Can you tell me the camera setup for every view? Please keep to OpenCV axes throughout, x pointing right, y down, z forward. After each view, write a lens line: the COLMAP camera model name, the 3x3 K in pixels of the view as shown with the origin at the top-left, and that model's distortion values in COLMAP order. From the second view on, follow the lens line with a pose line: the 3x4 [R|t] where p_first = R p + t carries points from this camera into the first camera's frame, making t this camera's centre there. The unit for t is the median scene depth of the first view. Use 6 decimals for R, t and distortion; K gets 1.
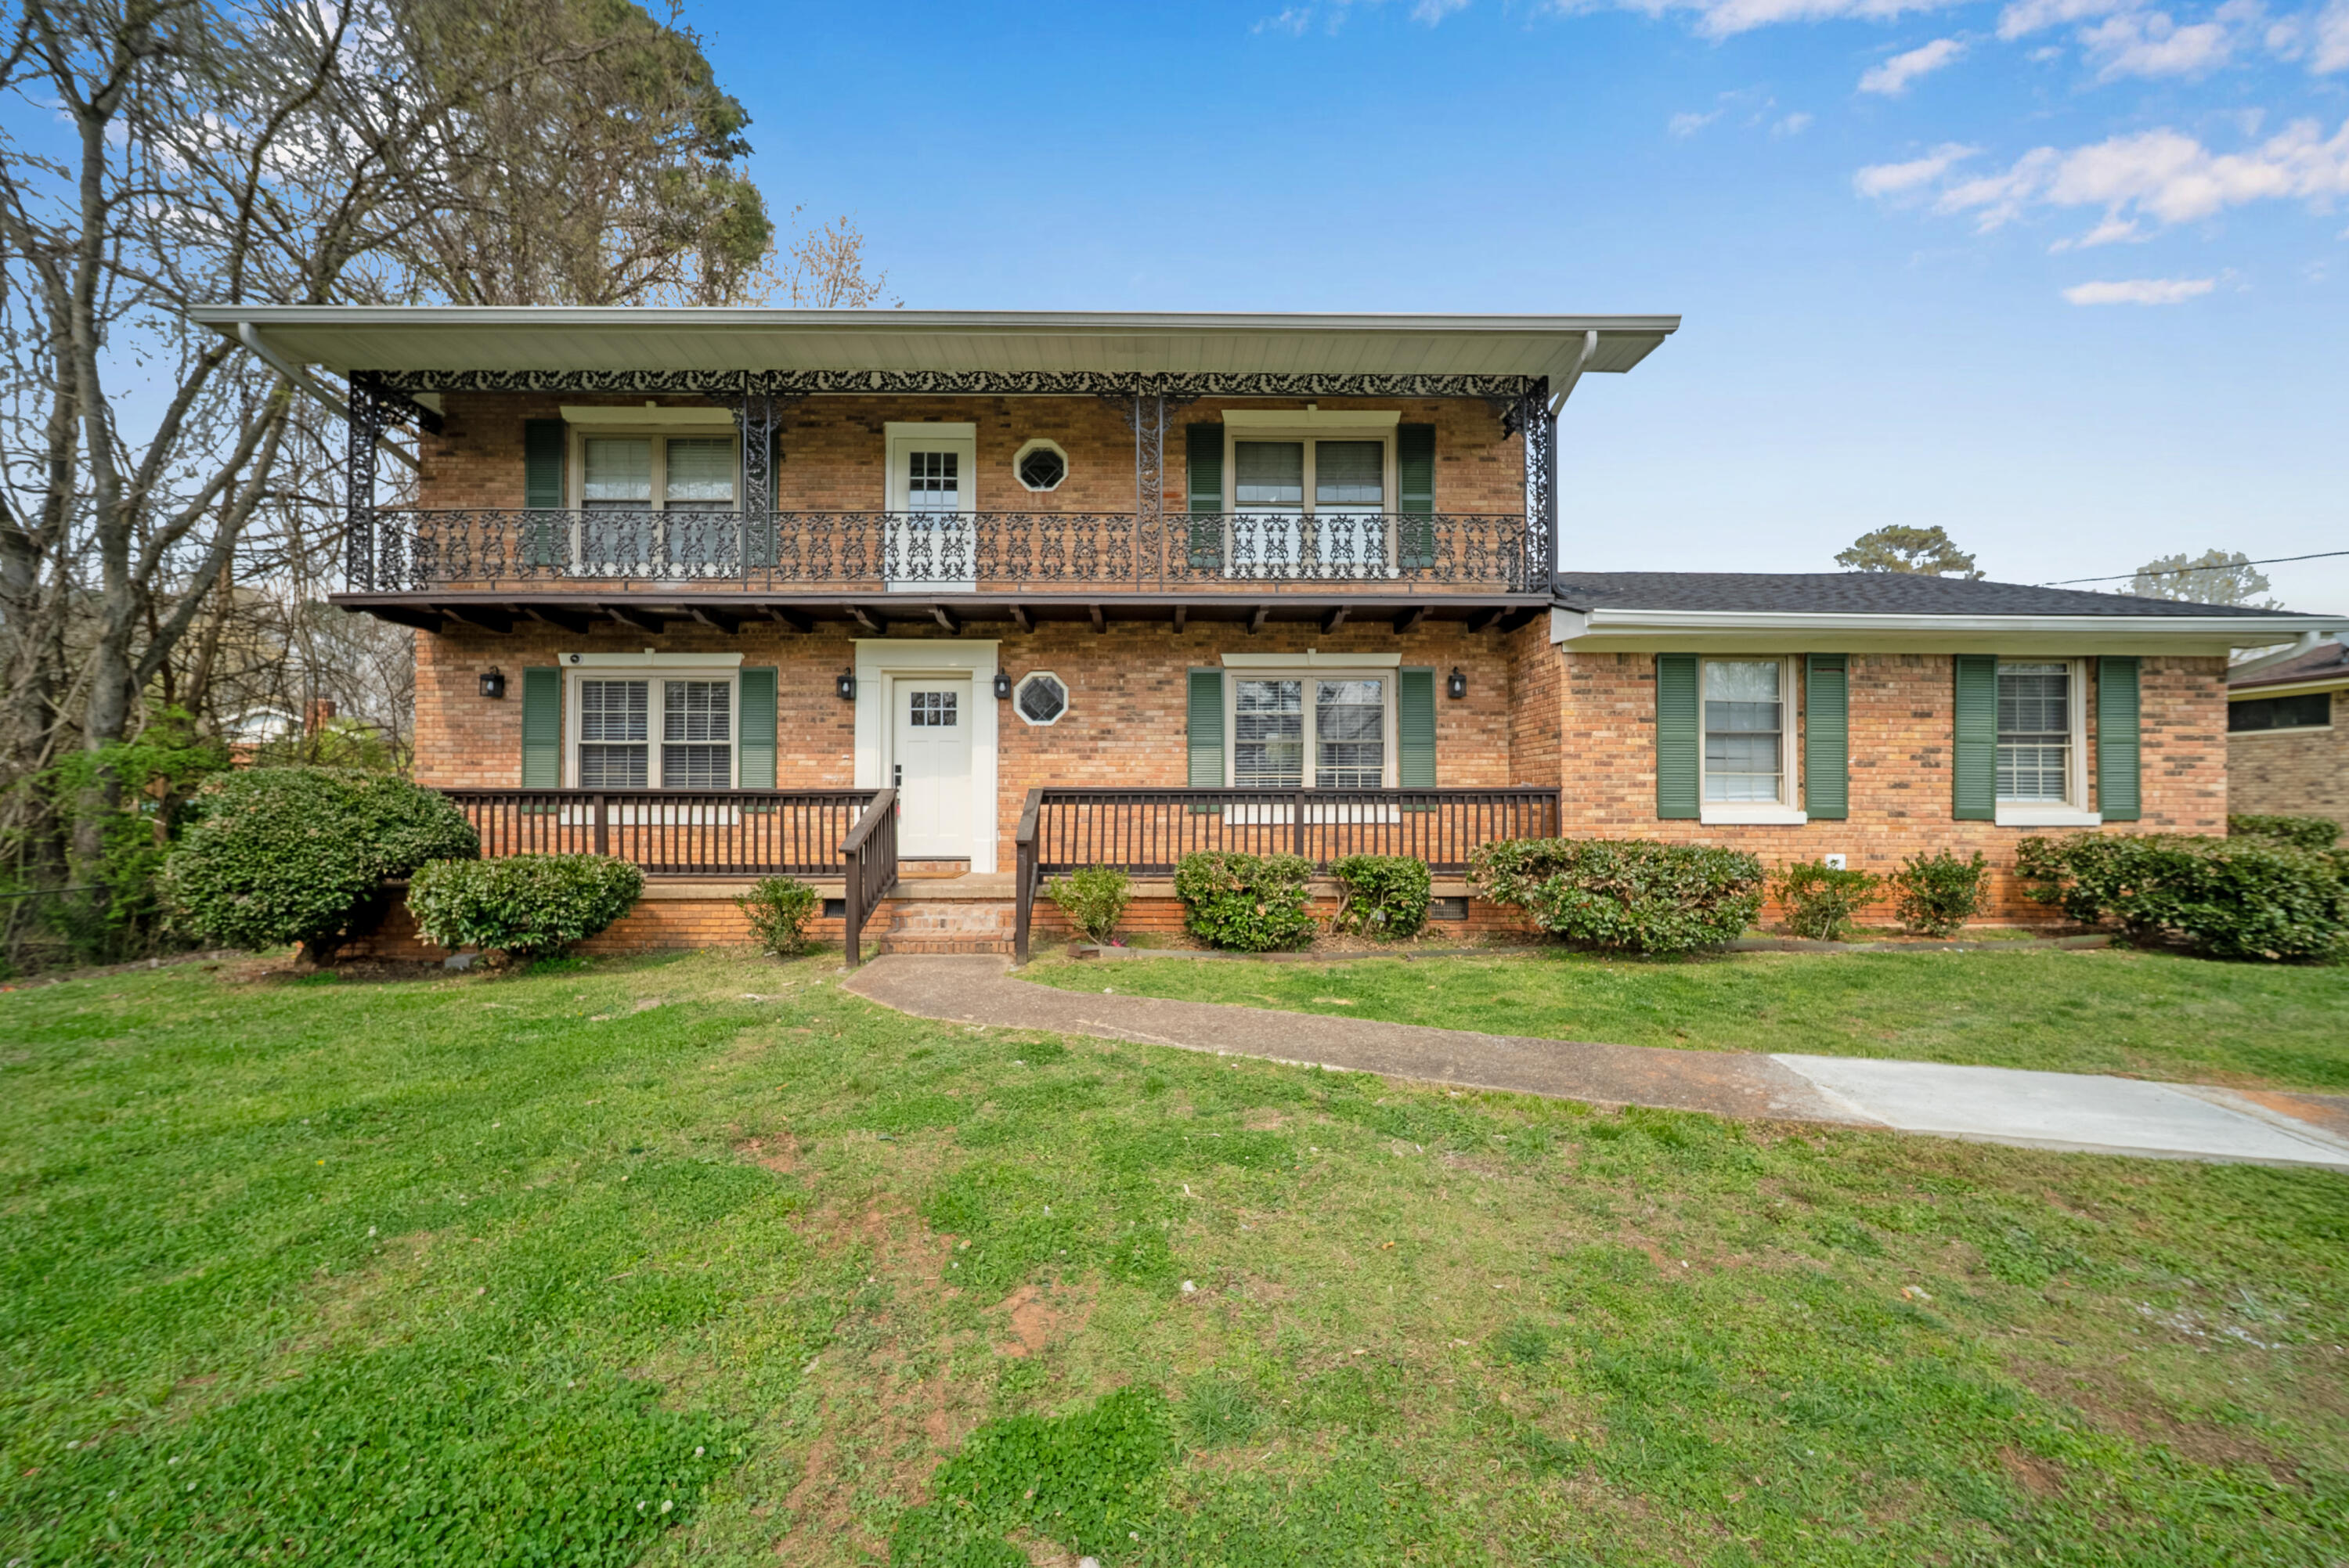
lens RADIAL K [[864.7, 0, 1173.0], [0, 864.7, 779.0], [0, 0, 1]] dist [-0.002714, -0.000512]
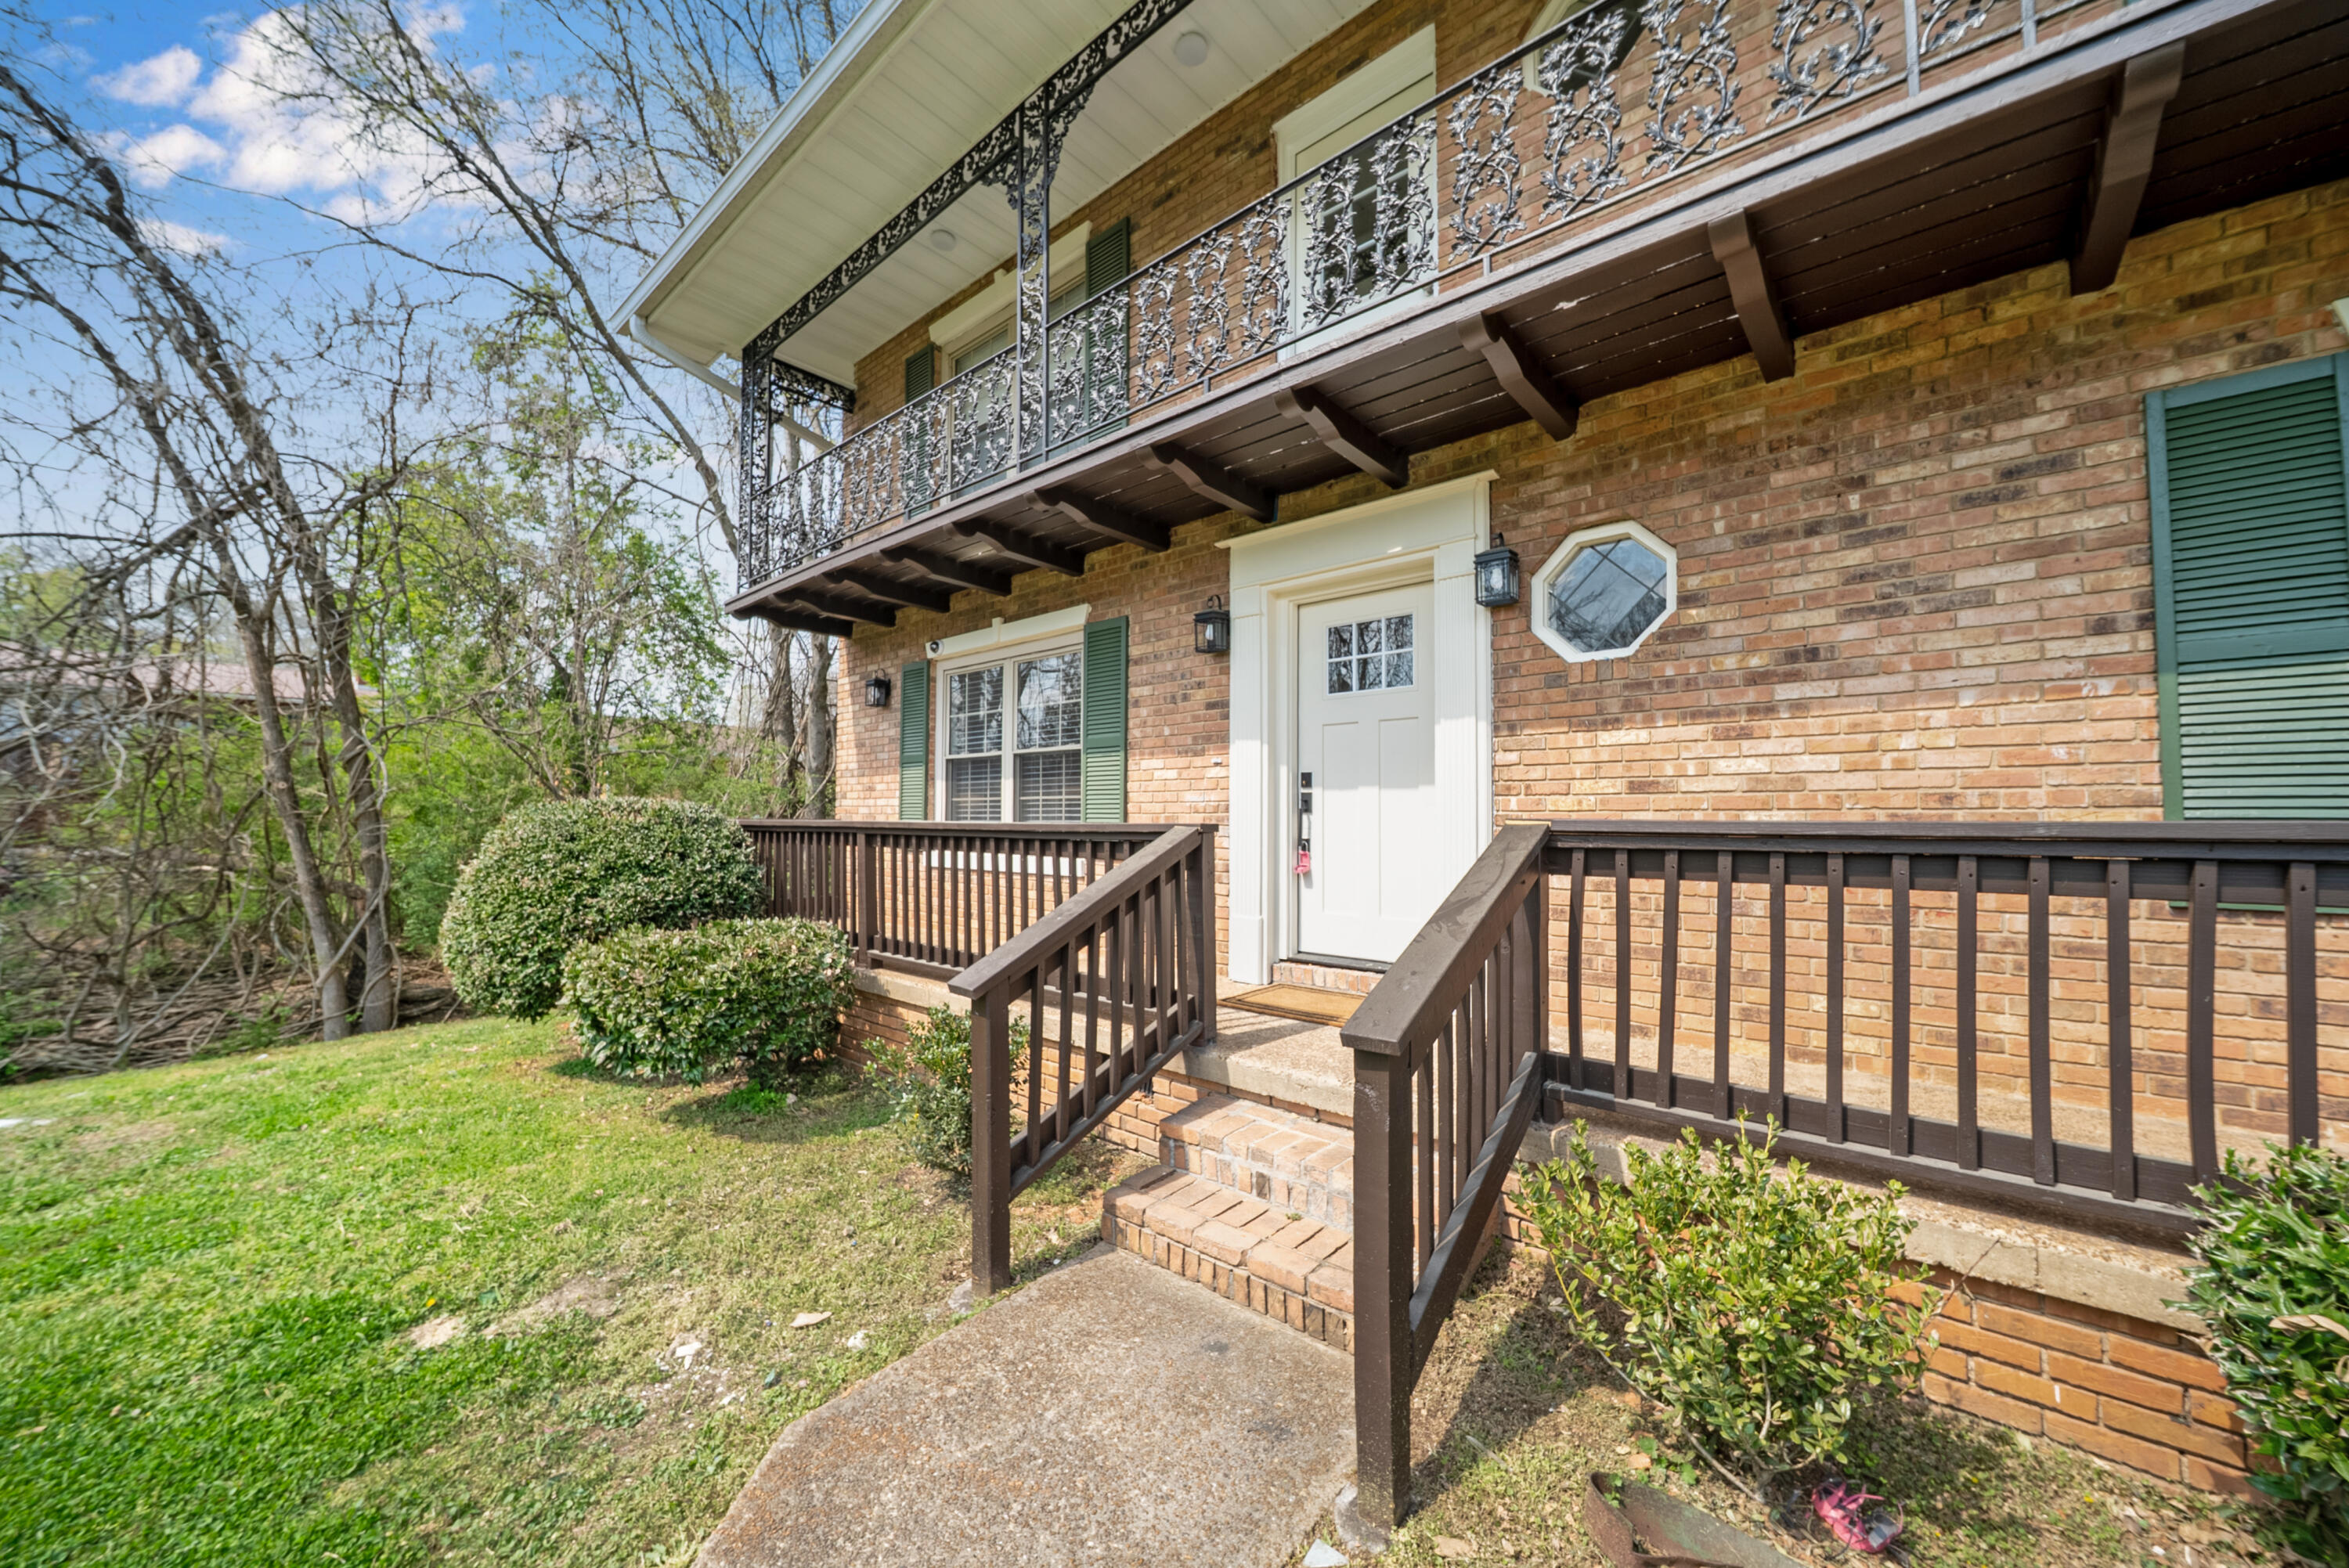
lens RADIAL K [[864.7, 0, 1182.2], [0, 864.7, 793.0], [0, 0, 1]] dist [-0.002714, -0.000512]
pose [[0.741737, -0.019381, -0.670411, -0.031389], [0.013794, 0.999812, -0.013641, 0.001463], [0.670549, 0.000870, 0.741865, 0.581165]]
